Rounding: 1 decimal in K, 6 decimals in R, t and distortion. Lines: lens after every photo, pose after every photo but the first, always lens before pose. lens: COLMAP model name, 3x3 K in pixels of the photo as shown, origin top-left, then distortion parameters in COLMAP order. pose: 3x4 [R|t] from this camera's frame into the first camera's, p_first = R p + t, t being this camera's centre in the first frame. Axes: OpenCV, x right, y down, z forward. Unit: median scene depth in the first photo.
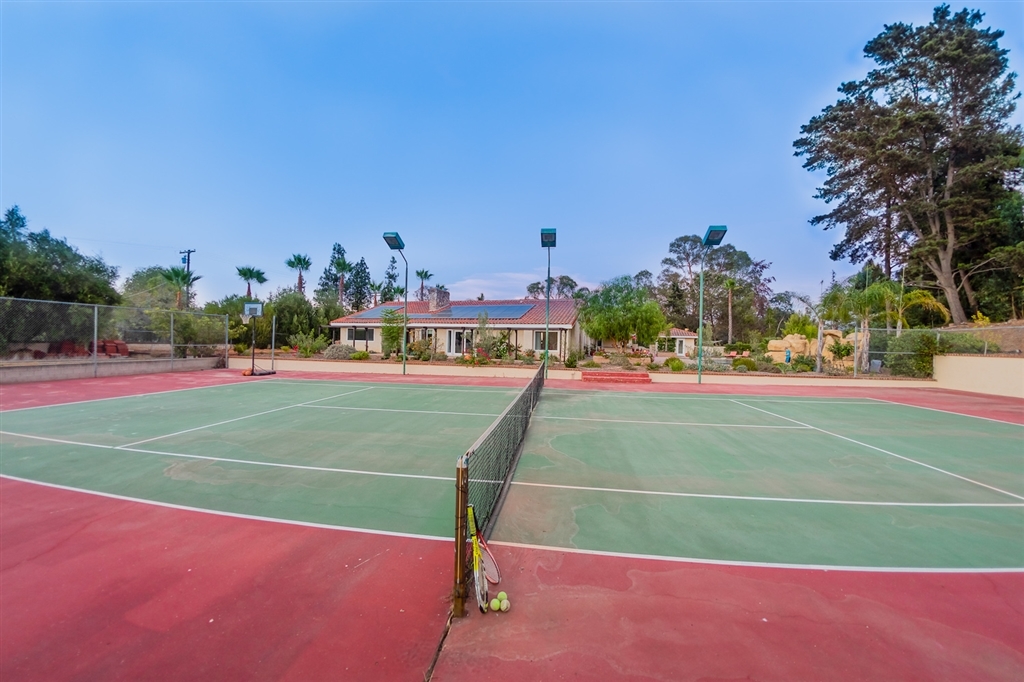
lens RADIAL K [[355.9, 0, 512.0], [0, 355.9, 341.0], [0, 0, 1]] dist [-0.000239, -0.000011]
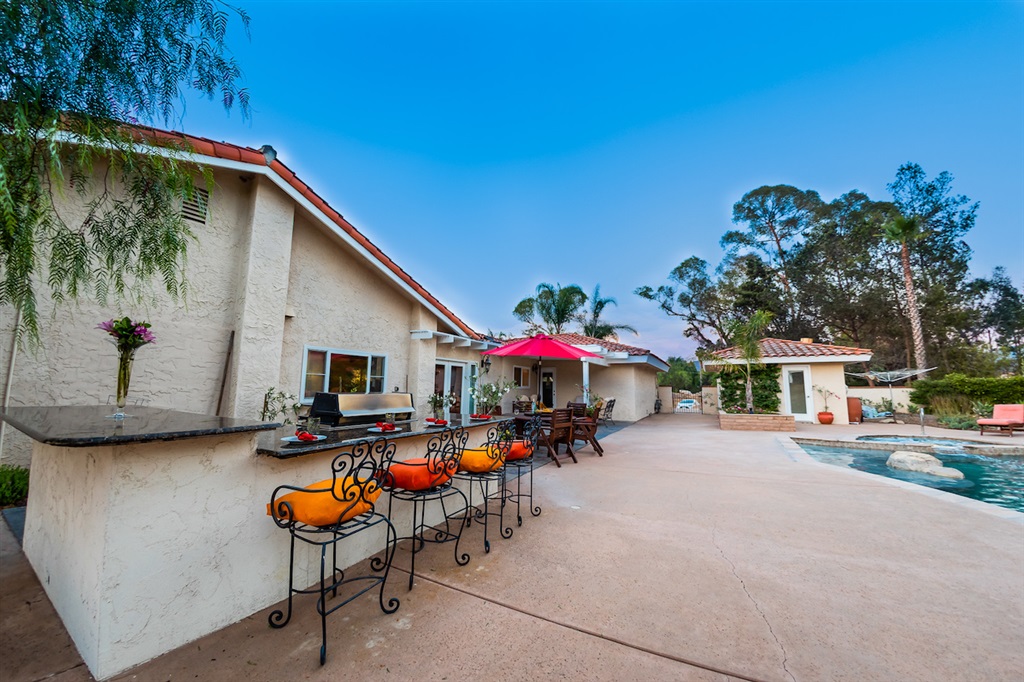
lens RADIAL K [[355.9, 0, 512.0], [0, 355.9, 341.0], [0, 0, 1]] dist [-0.000239, -0.000011]
pose [[0.985653, -0.043687, -0.163033, 0.265140], [0.022194, 0.991081, -0.131397, 0.006700], [0.167320, 0.125893, 0.977832, 0.616390]]
